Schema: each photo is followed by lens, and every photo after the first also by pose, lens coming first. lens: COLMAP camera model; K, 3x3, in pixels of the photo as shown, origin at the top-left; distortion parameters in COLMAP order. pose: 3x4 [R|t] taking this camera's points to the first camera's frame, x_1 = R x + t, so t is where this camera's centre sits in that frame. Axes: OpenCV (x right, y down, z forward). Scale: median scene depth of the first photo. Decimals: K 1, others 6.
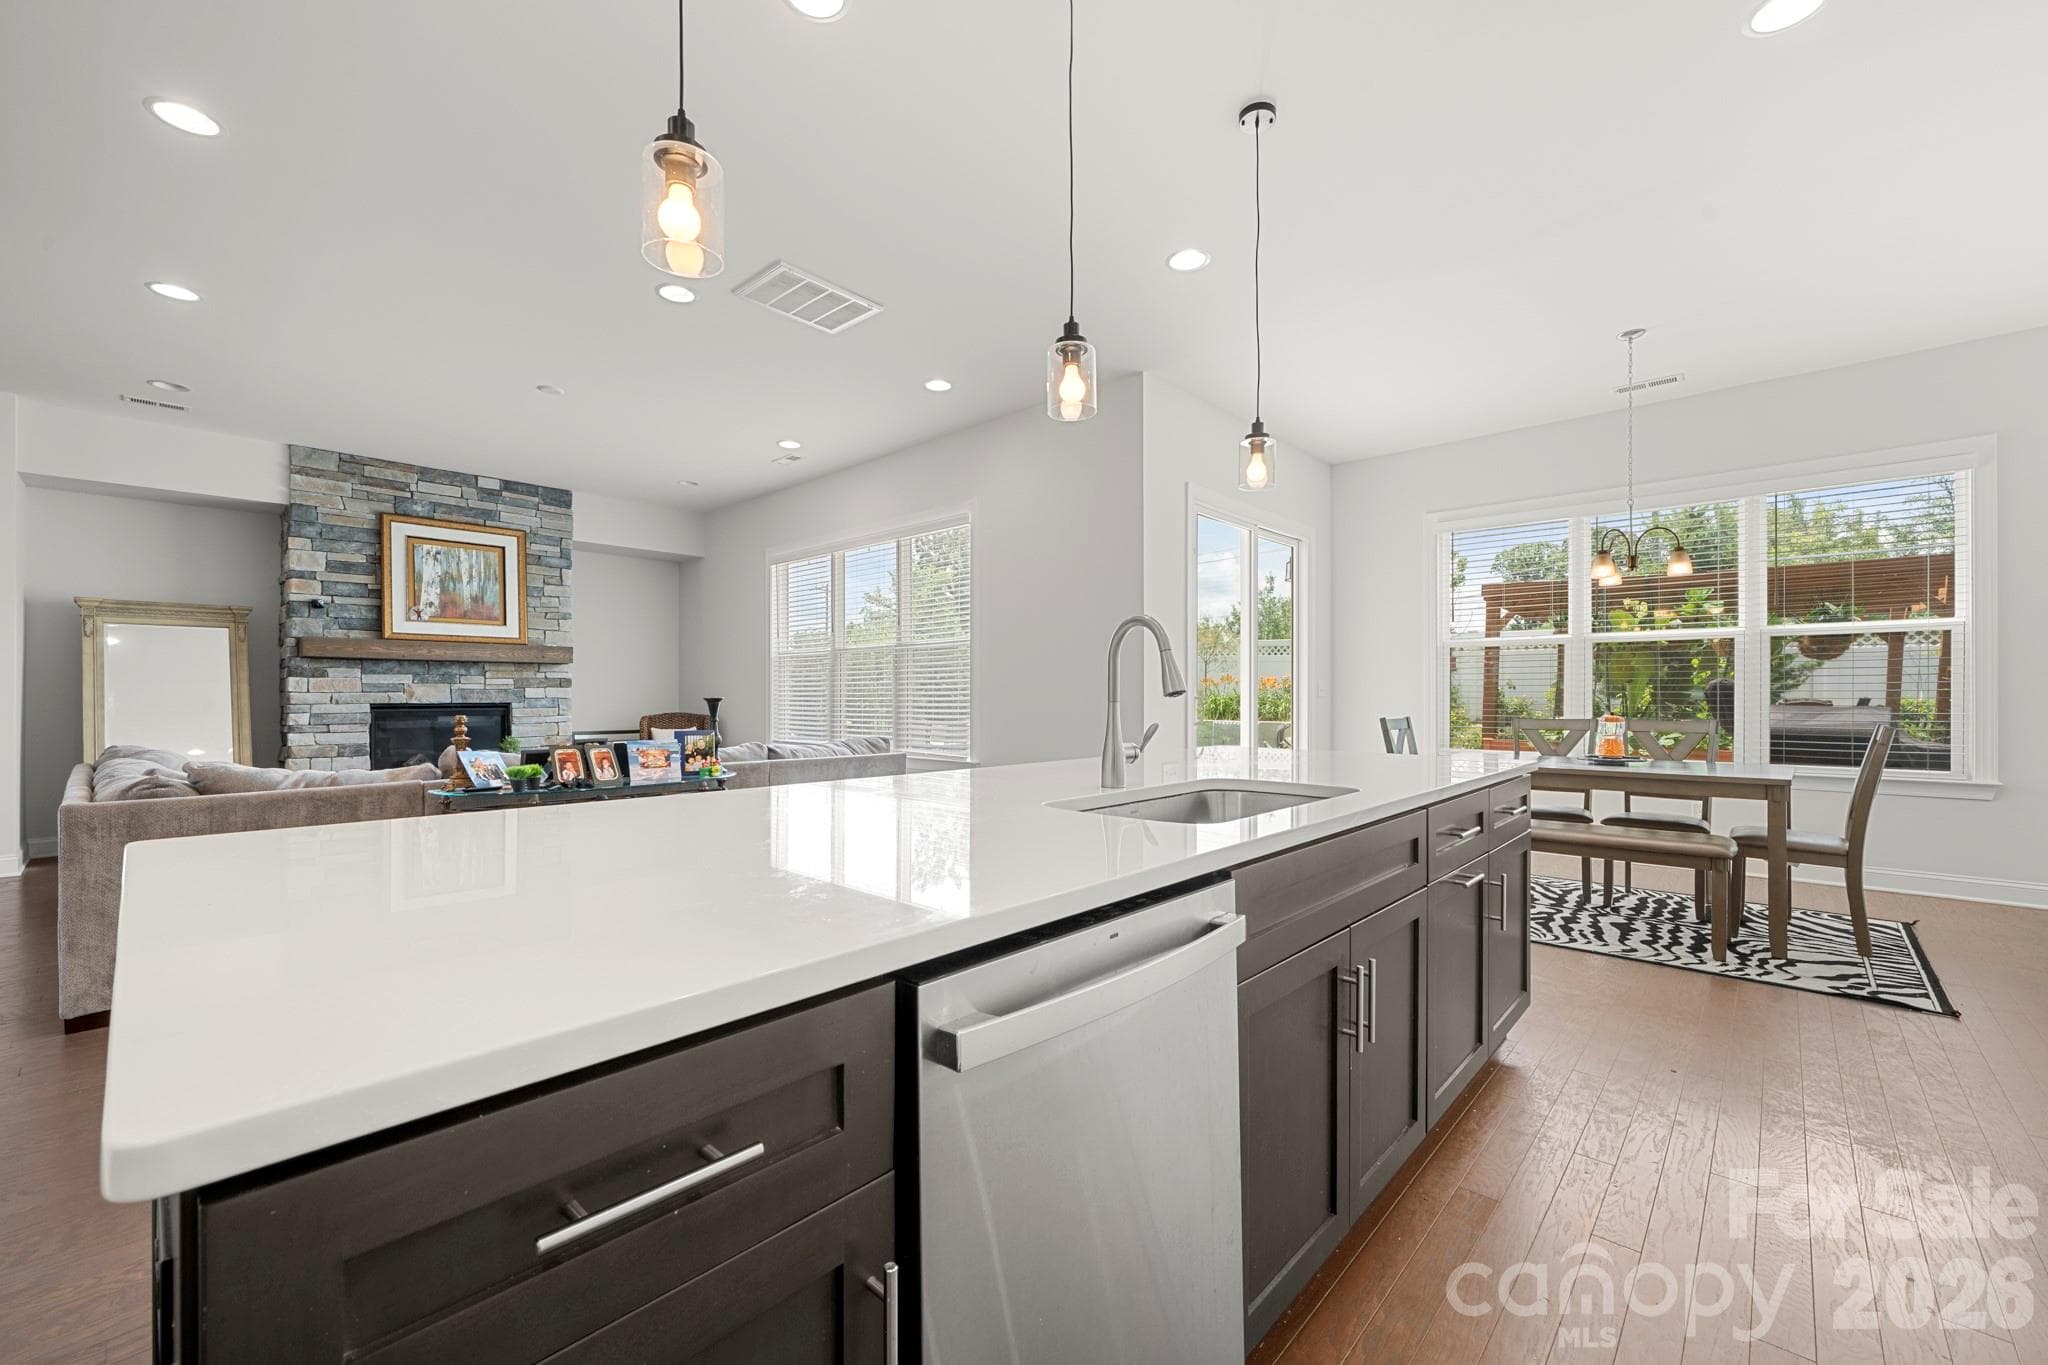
lens RADIAL K [[827.0, 0, 1013.9], [0, 827.0, 689.8], [0, 0, 1]] dist [0.002019, 0.000852]
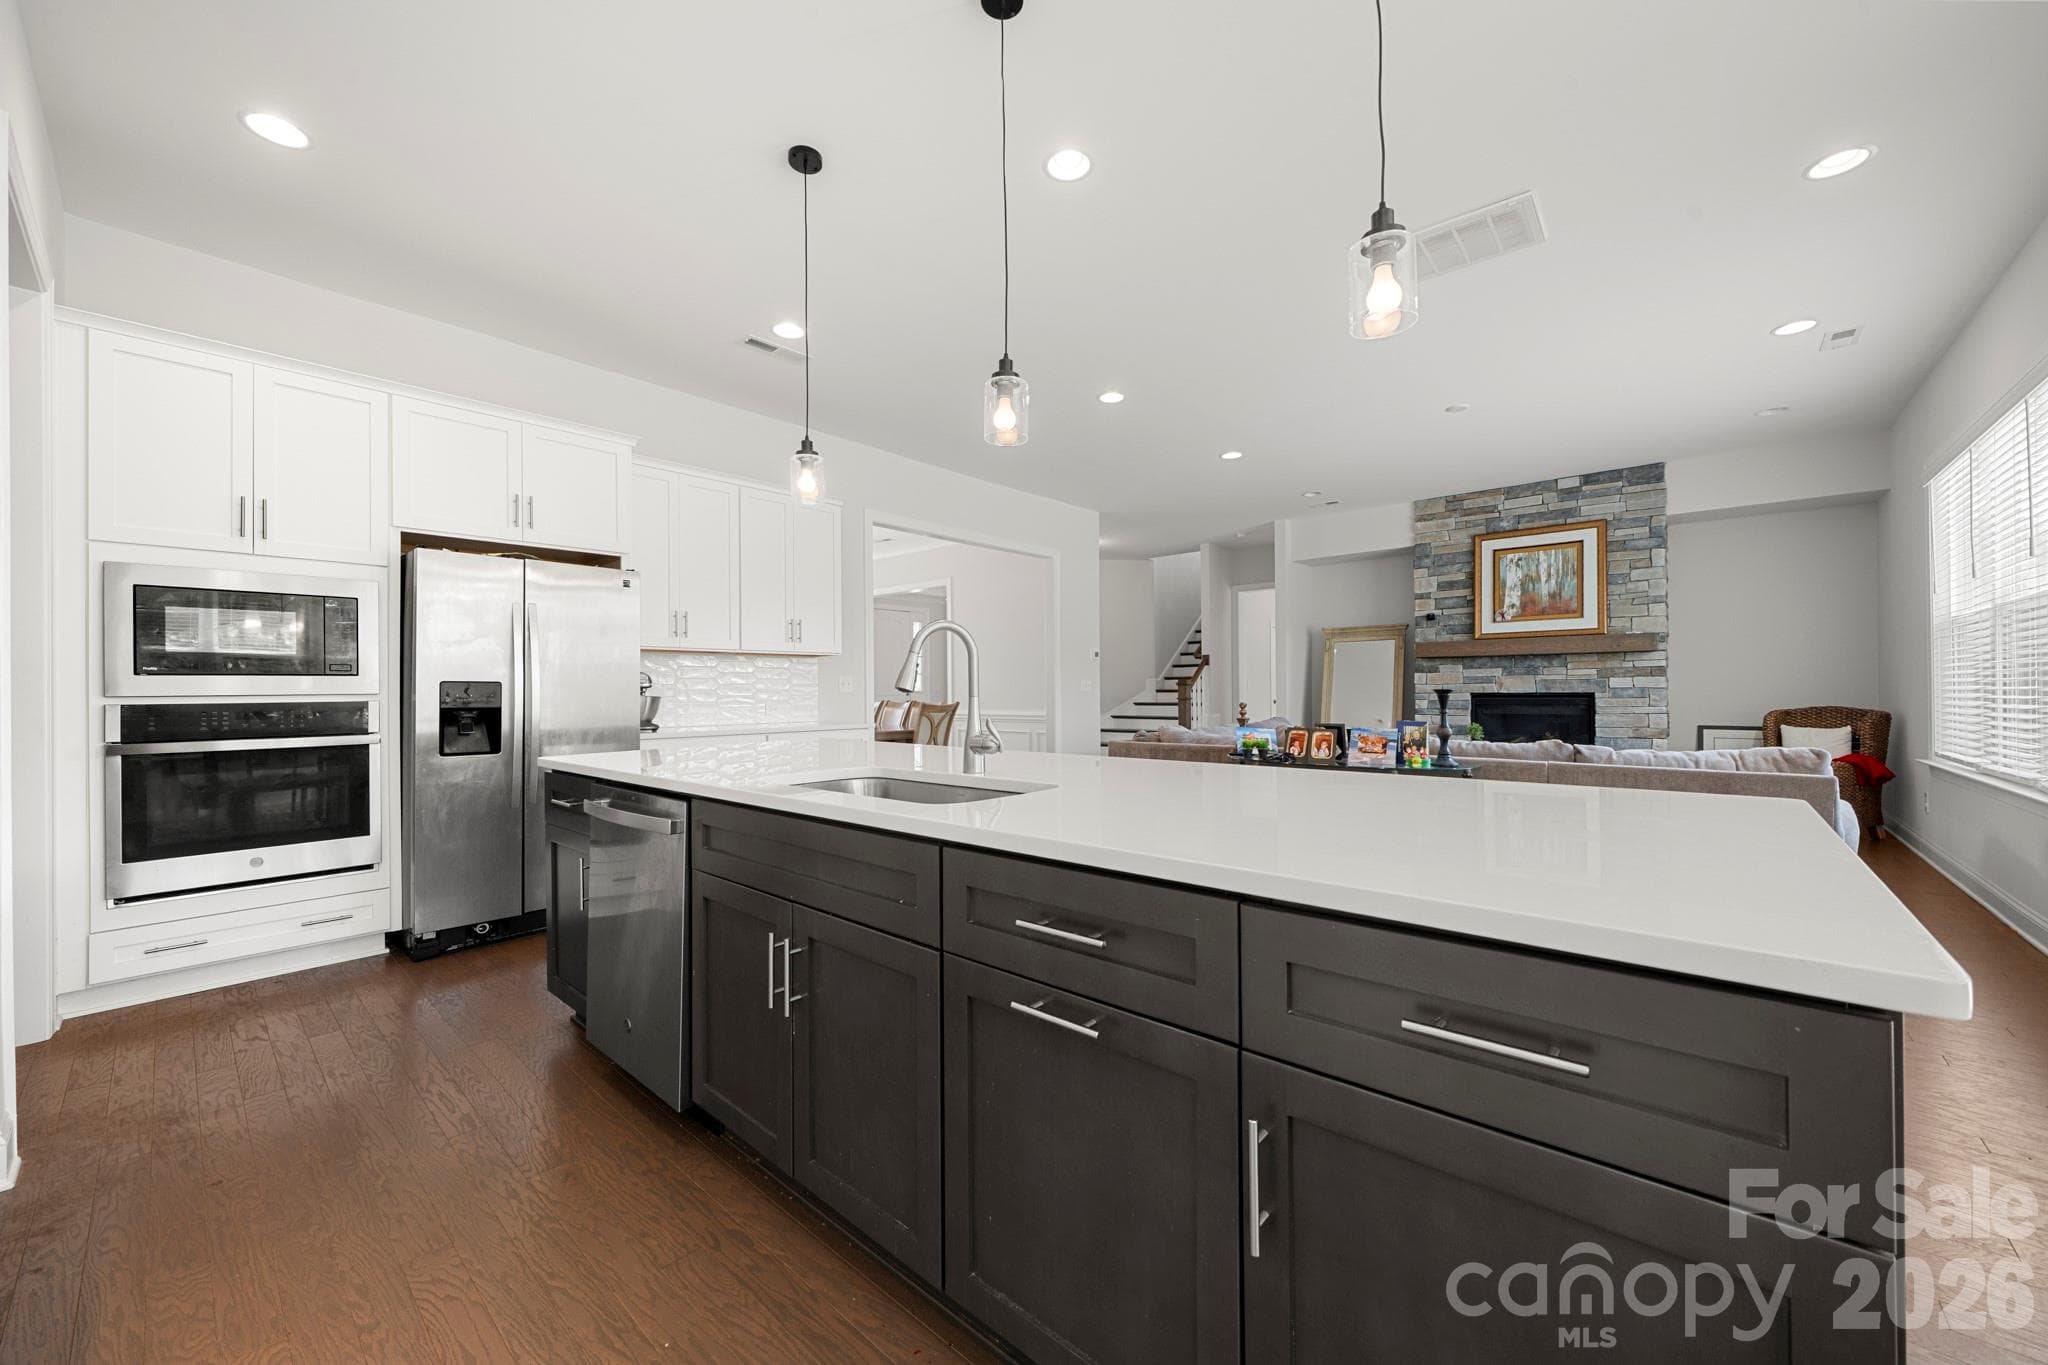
lens RADIAL K [[758.0, 0, 1019.6], [0, 758.0, 684.5], [0, 0, 1]] dist [-0.003304, -0.000107]
pose [[0.030860, -0.006337, -0.999504, 0.313247], [0.013751, 0.999888, -0.005915, 0.001608], [0.999429, -0.013562, 0.030944, 0.286678]]
